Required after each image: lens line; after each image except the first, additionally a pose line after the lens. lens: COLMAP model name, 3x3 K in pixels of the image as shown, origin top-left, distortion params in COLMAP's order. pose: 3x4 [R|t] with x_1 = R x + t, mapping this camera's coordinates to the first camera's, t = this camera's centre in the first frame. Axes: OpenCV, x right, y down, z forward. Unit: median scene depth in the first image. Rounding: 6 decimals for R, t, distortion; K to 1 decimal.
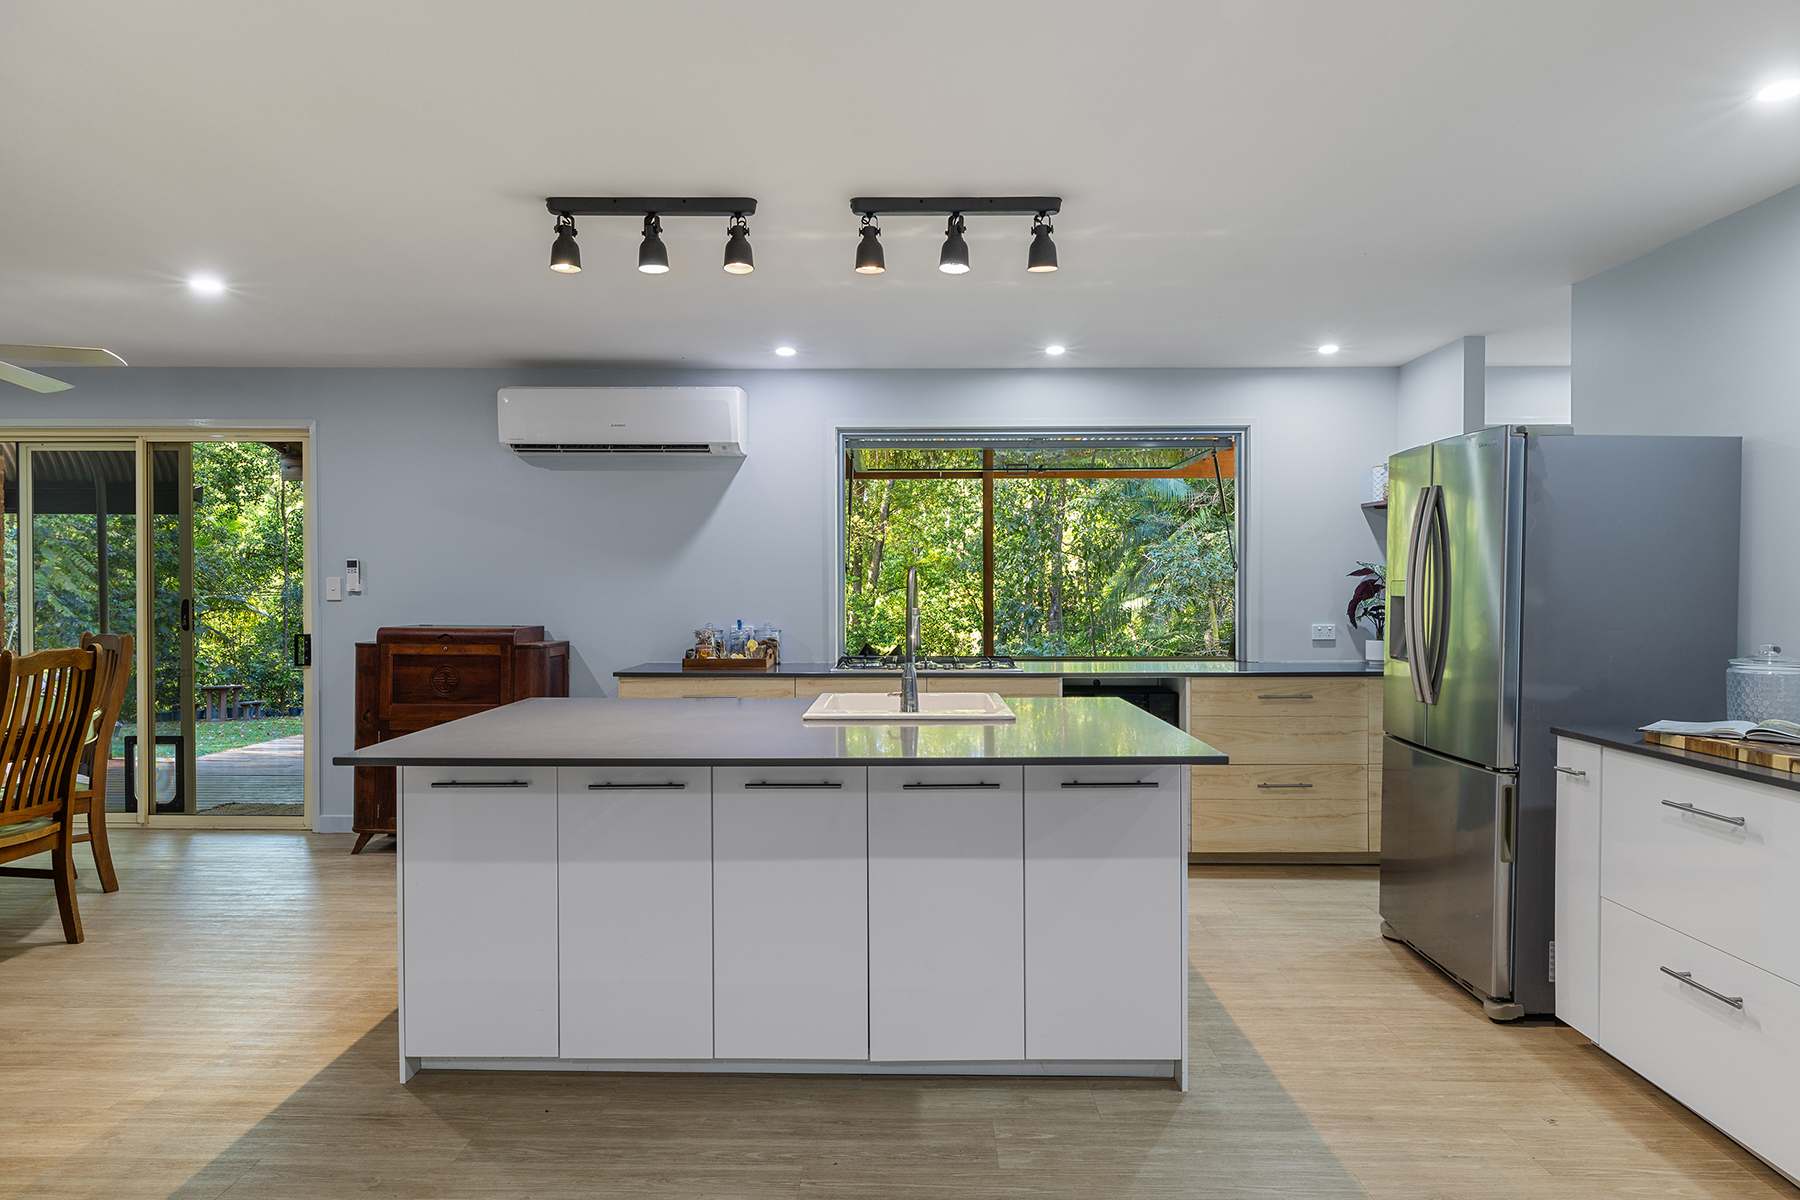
lens RADIAL K [[1087.6, 0, 900.0], [0, 1087.6, 600.0], [0, 0, 1]] dist [-0.001327, -0.000139]
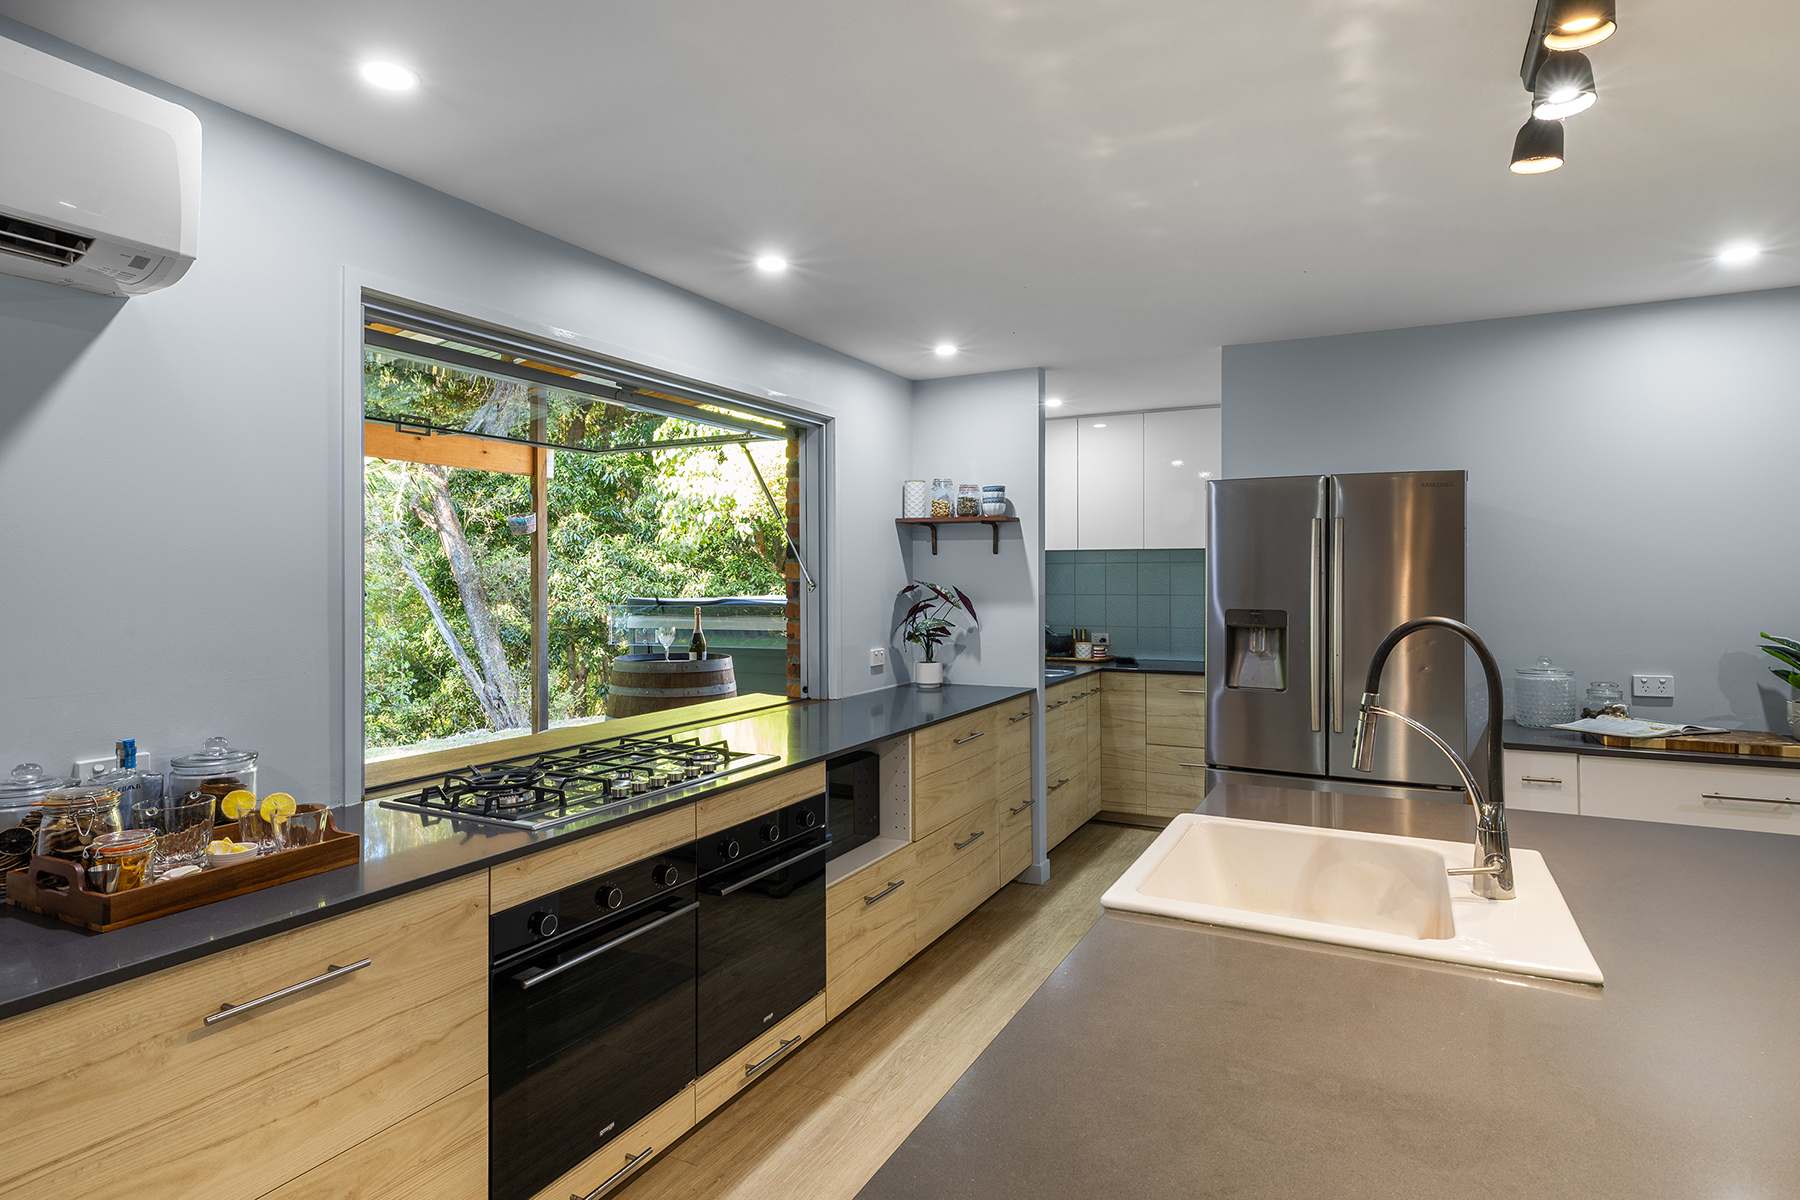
lens RADIAL K [[949.2, 0, 901.2], [0, 949.2, 577.9], [0, 0, 1]] dist [-0.029453, 0.000071]
pose [[0.449936, 0.001450, 0.893060, -0.471249], [0.010515, 0.999921, -0.006920, -0.047753], [-0.892999, 0.012504, 0.449885, 0.948593]]
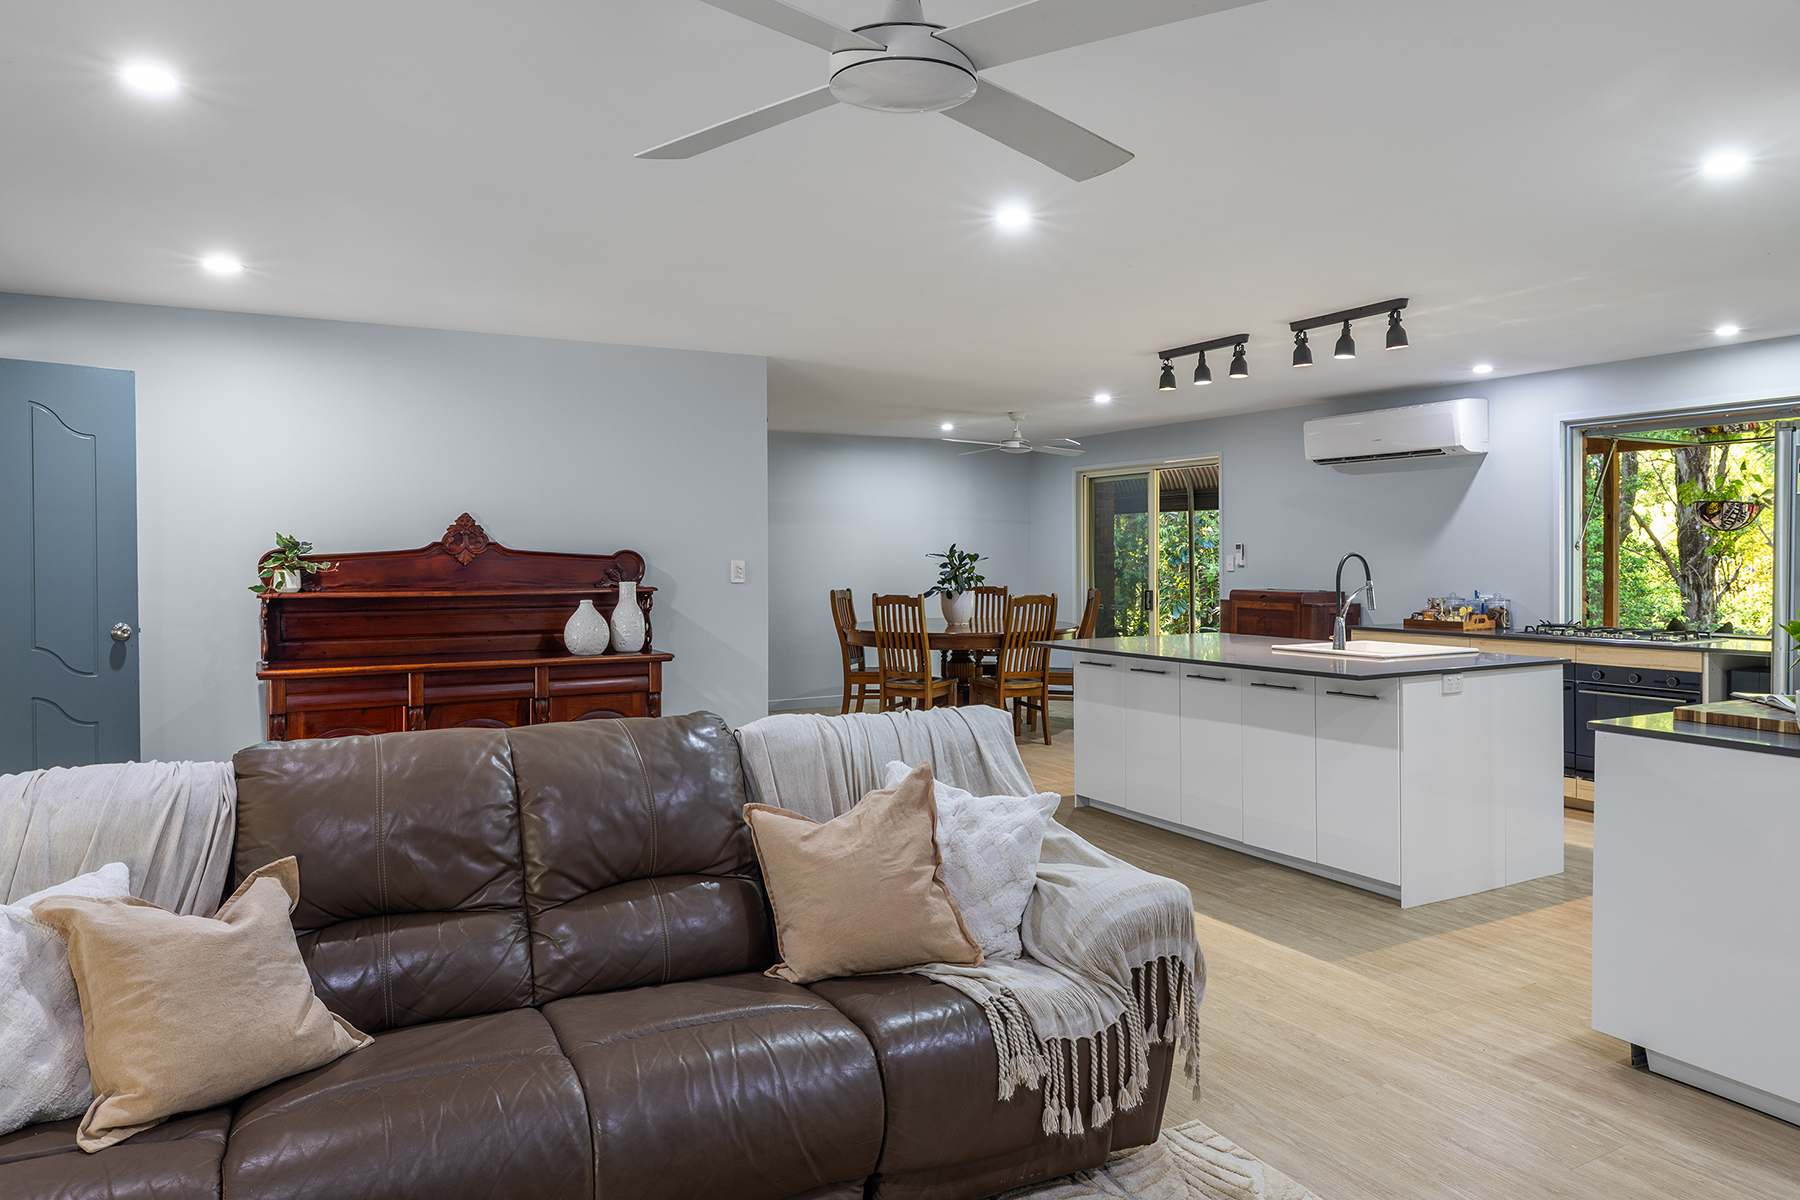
lens RADIAL K [[1171.4, 0, 900.0], [0, 1171.4, 600.0], [0, 0, 1]] dist [0.000784, 0.000565]
pose [[0.496136, 0.029759, -0.867734, 1.003489], [-0.004161, 0.999482, 0.031898, -0.014512], [0.868235, -0.012215, 0.496004, -0.301395]]
